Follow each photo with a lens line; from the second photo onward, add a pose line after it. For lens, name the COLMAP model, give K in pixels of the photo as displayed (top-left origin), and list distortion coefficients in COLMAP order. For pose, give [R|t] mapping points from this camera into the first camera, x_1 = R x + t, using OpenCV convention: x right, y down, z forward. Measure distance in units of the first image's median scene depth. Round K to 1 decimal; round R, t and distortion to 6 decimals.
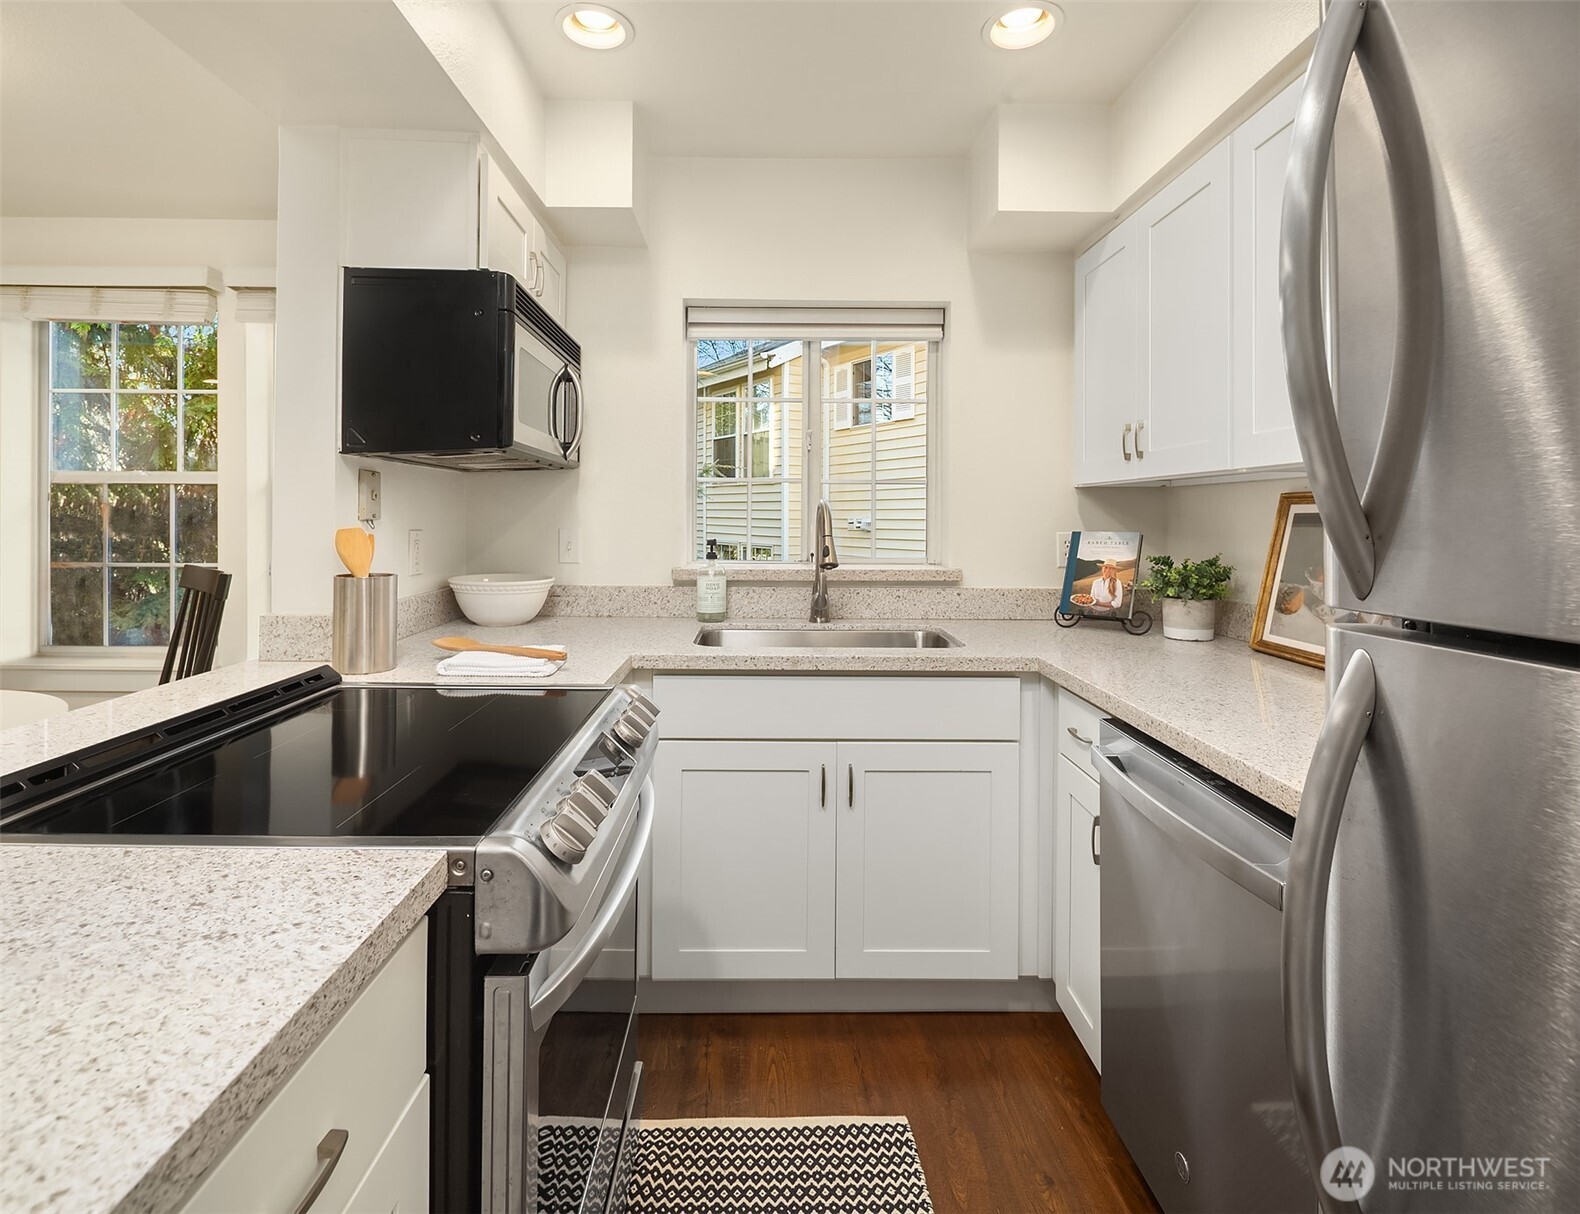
lens RADIAL K [[784.6, 0, 767.9], [0, 784.6, 507.4], [0, 0, 1]] dist [-0.005120, -0.002228]
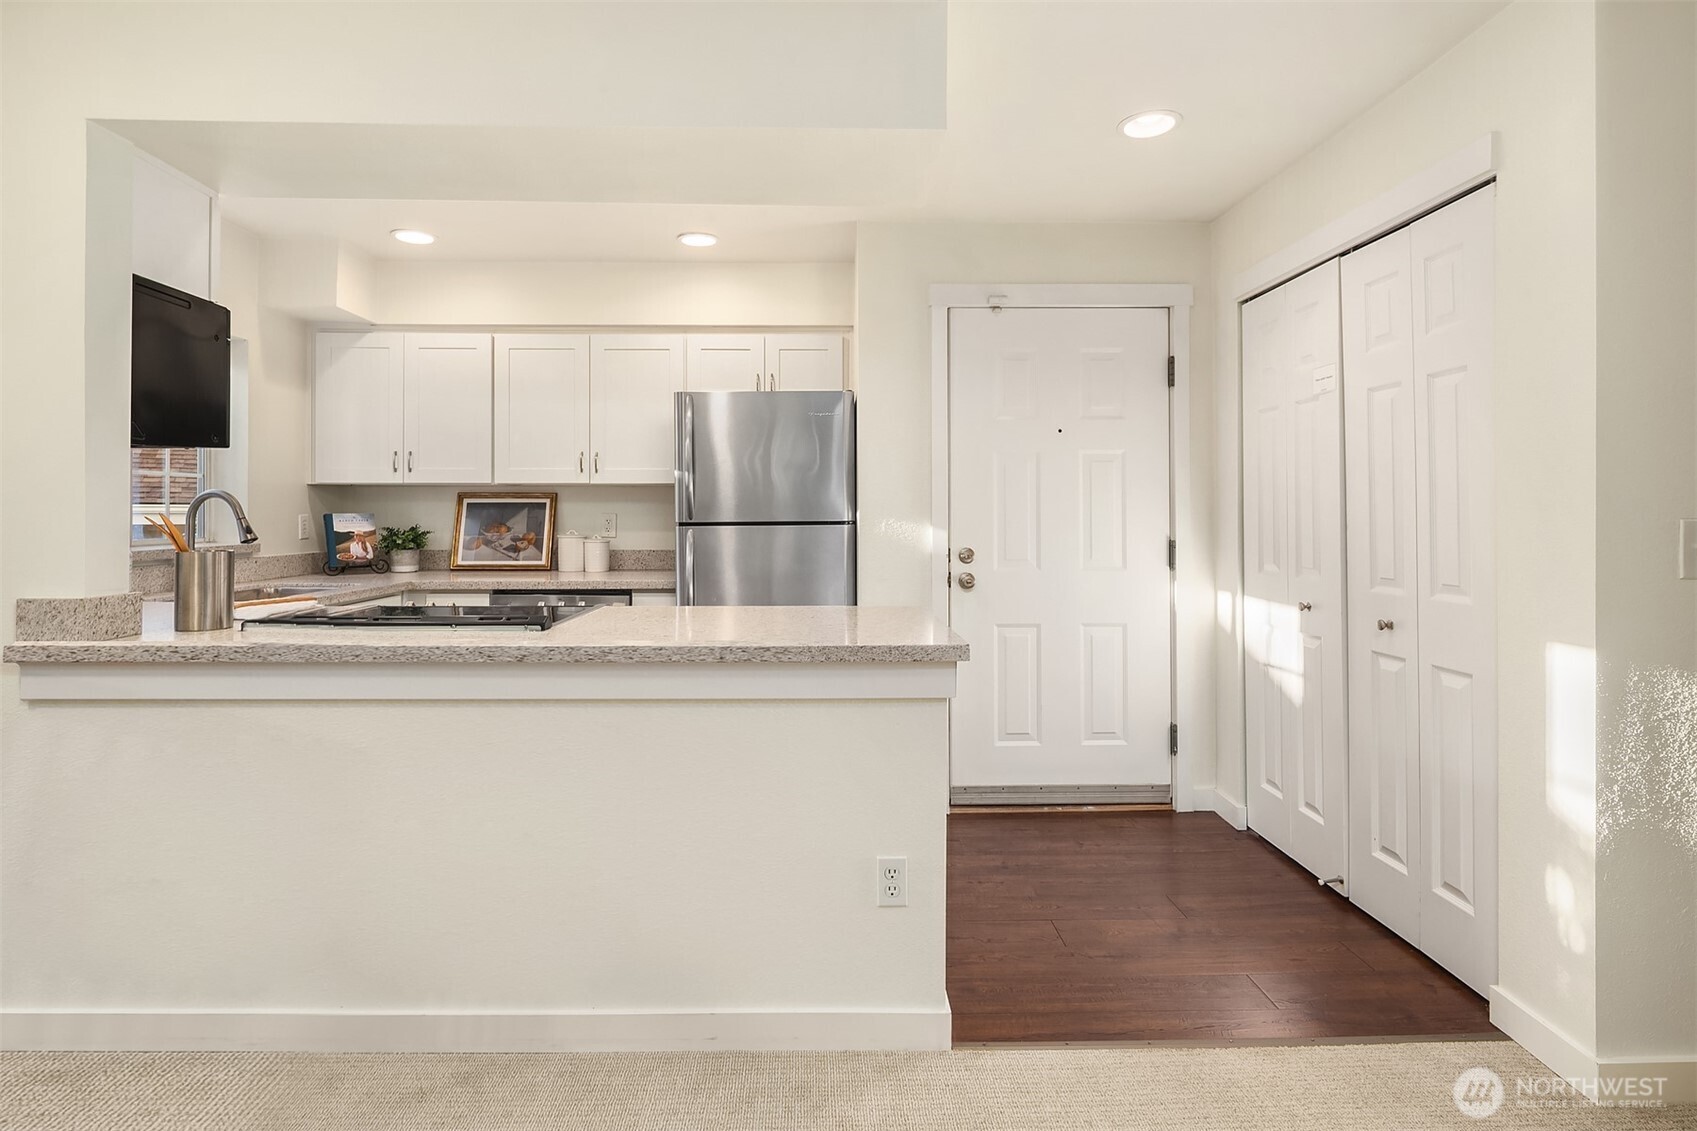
lens RADIAL K [[818.4, 0, 841.4], [0, 818.4, 513.2], [0, 0, 1]] dist [-0.000615, -0.000060]
pose [[-0.009293, -0.009887, 0.999908, -1.344677], [-0.010567, 0.999896, 0.009789, 0.003388], [-0.999901, -0.010475, -0.009397, 0.017375]]
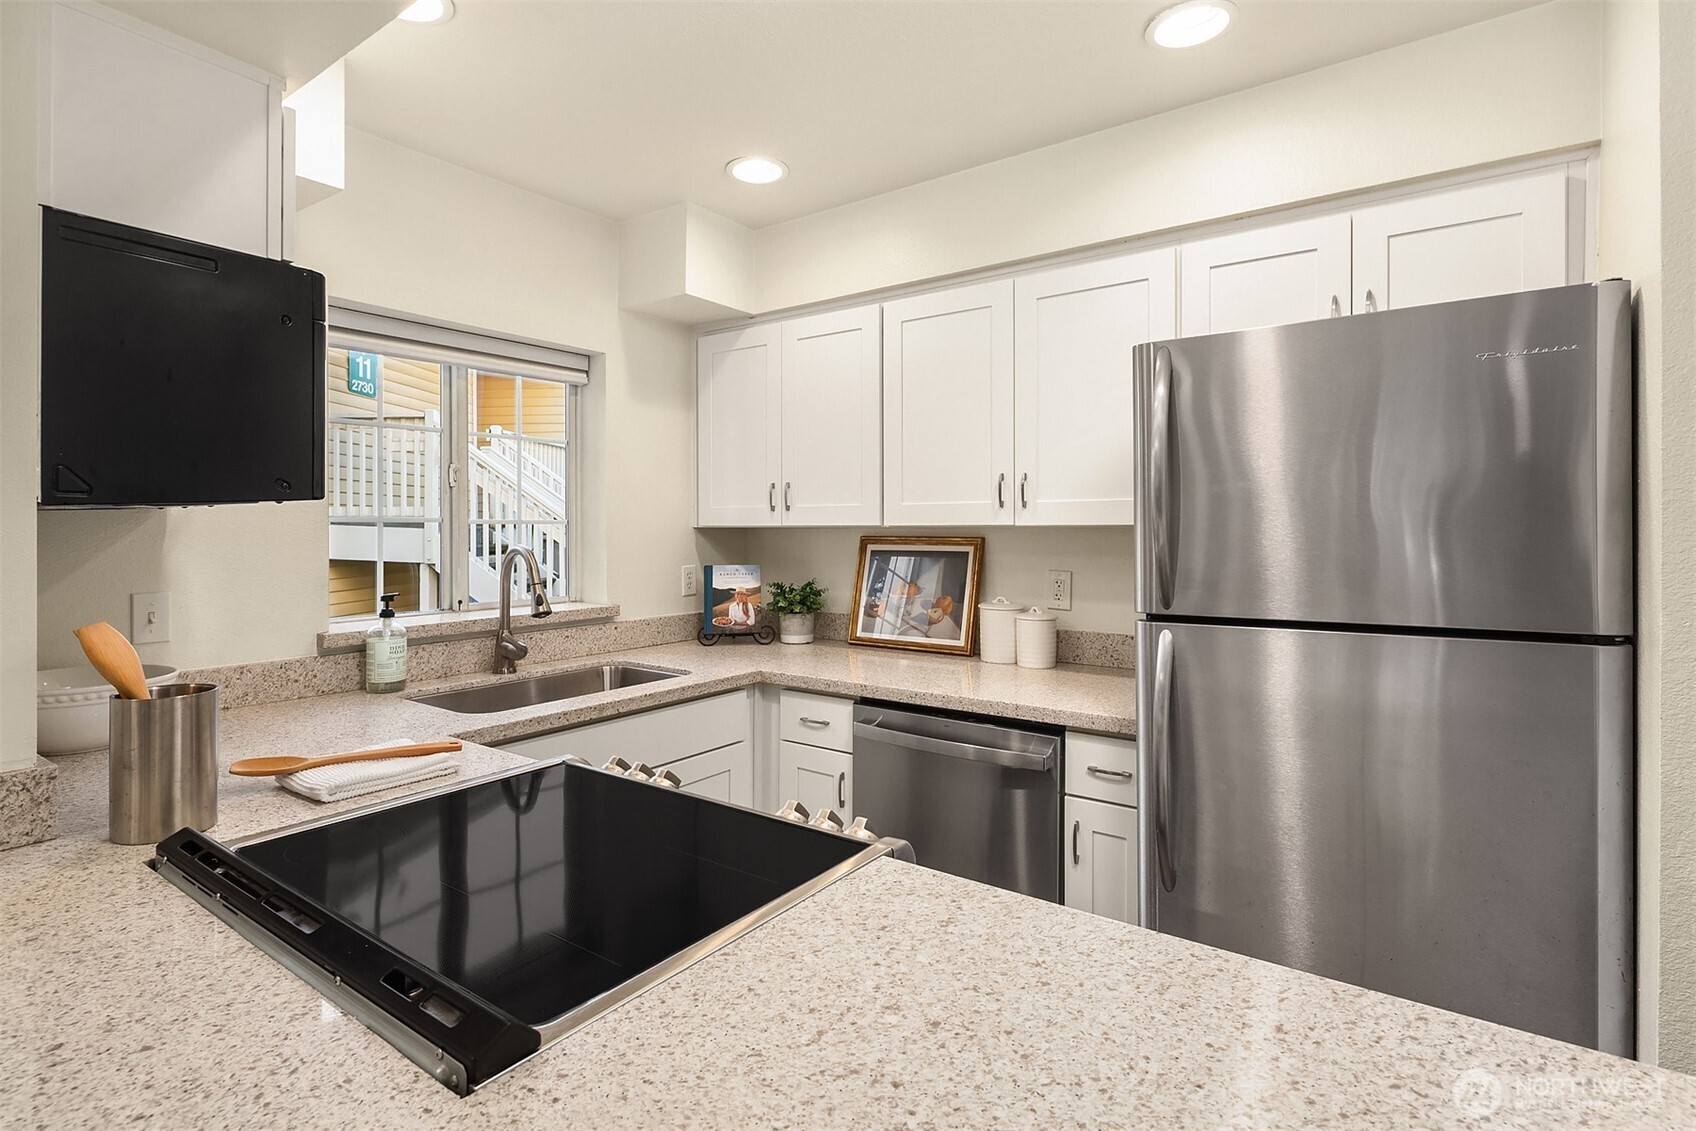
lens RADIAL K [[832.4, 0, 852.0], [0, 832.4, 532.7], [0, 0, 1]] dist [-0.000379, -0.000281]
pose [[0.592105, -0.014174, 0.805736, -0.561216], [-0.002124, 0.999814, 0.019149, -0.049646], [-0.805858, -0.013050, 0.591965, 0.074311]]
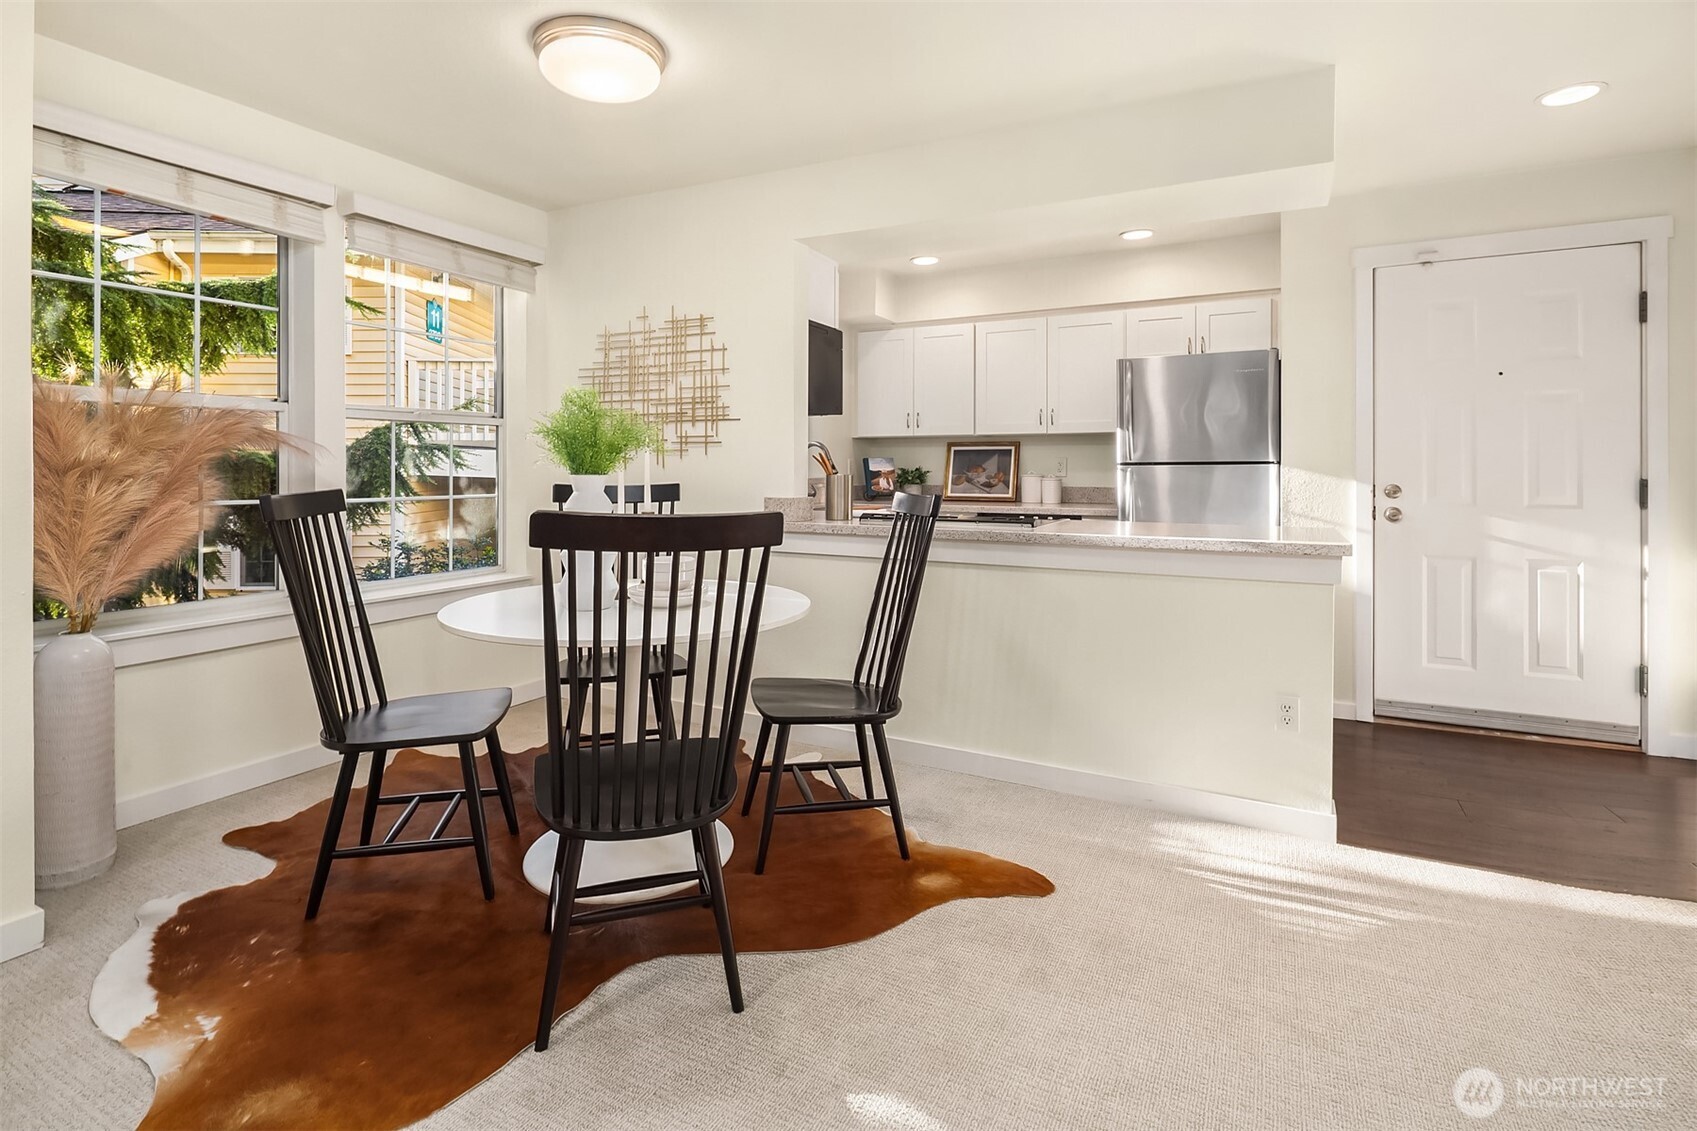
lens RADIAL K [[804.6, 0, 849.4], [0, 804.6, 462.4], [0, 0, 1]] dist [0.000510, -0.000089]
pose [[0.479122, -0.007073, 0.877720, -1.780332], [-0.004679, 0.999933, 0.010612, 0.020954], [-0.877736, -0.009192, 0.479057, -0.039626]]
